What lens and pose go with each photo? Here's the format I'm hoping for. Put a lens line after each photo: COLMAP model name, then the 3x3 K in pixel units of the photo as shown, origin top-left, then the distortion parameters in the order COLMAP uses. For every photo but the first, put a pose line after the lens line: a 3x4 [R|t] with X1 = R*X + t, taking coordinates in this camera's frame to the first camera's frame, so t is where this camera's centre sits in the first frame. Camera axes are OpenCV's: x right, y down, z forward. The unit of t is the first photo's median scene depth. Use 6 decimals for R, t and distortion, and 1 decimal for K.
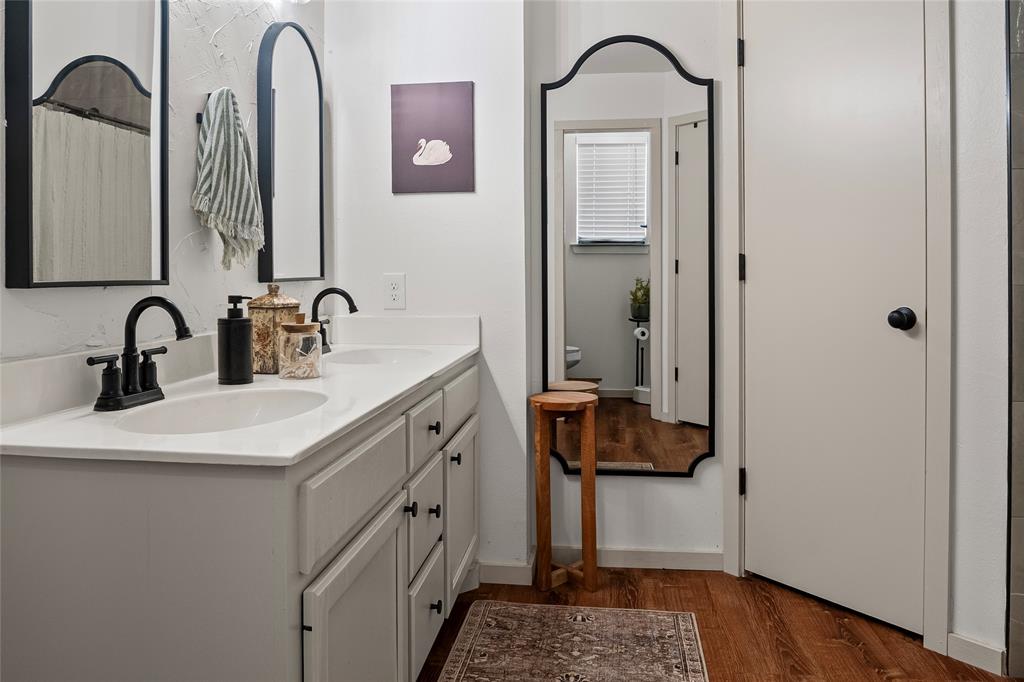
lens RADIAL K [[746.2, 0, 511.9], [0, 746.2, 266.7], [0, 0, 1]] dist [-0.026742, -0.000985]
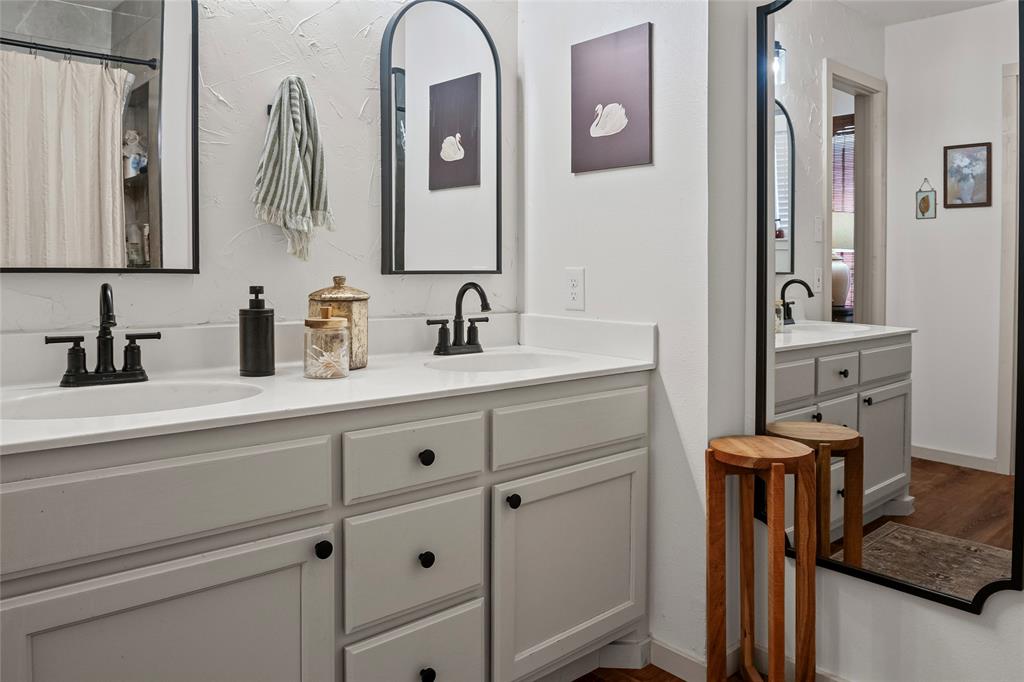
lens RADIAL K [[743.3, 0, 515.6], [0, 743.3, 268.8], [0, 0, 1]] dist [-0.035159, 0.000391]
pose [[0.760744, 0.016227, -0.648849, 0.404440], [-0.009206, 0.999857, 0.014211, -0.000904], [0.648987, -0.004838, 0.760784, 0.370950]]
